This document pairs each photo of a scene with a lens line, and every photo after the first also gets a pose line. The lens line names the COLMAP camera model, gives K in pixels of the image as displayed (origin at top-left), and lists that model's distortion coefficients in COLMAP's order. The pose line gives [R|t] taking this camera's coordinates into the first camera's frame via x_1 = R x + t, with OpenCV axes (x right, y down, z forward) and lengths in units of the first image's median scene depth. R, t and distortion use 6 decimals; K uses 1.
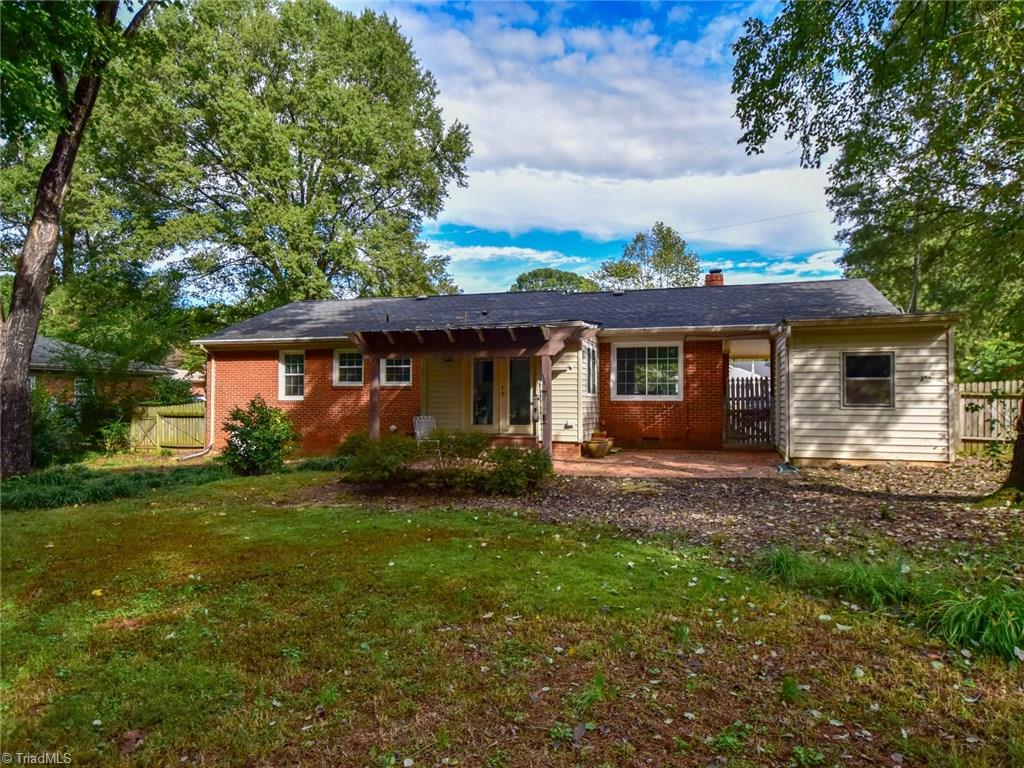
lens RADIAL K [[684.8, 0, 506.4], [0, 684.8, 384.6], [0, 0, 1]] dist [0.069566, 0.001923]
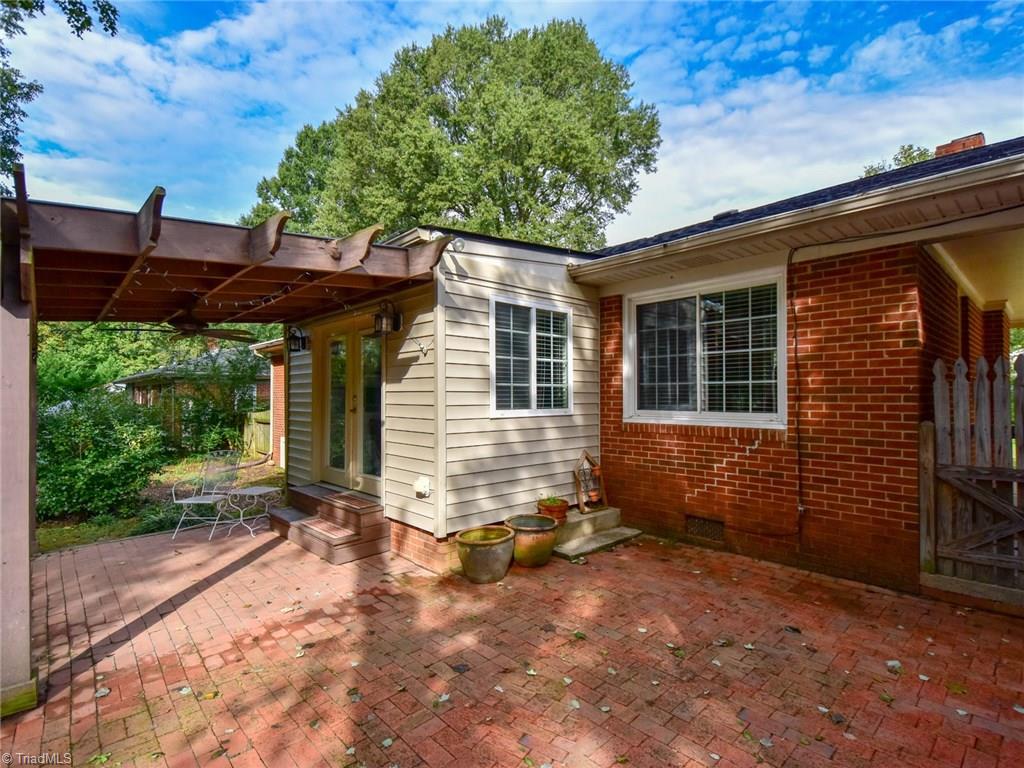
lens RADIAL K [[507.6, 0, 515.5], [0, 507.6, 388.5], [0, 0, 1]] dist [0.036383, -0.018270]
pose [[0.871155, -0.013665, -0.490817, 0.255723], [0.019325, 0.999792, 0.006464, -0.002381], [0.490627, -0.015116, 0.871239, 0.669787]]
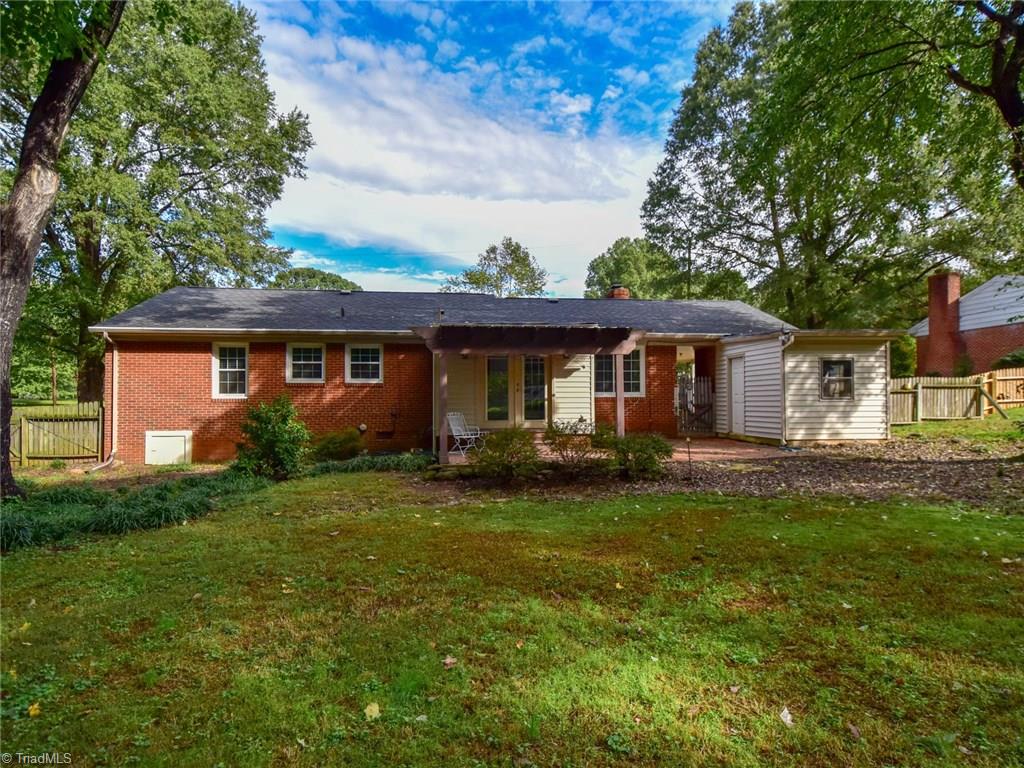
lens RADIAL K [[647.6, 0, 522.0], [0, 647.6, 391.9], [0, 0, 1]] dist [0.025326, -0.004273]
pose [[0.906490, -0.000180, 0.422228, -0.377971], [-0.003502, 0.999962, 0.007944, 0.006939], [-0.422214, -0.008680, 0.906455, 0.095876]]
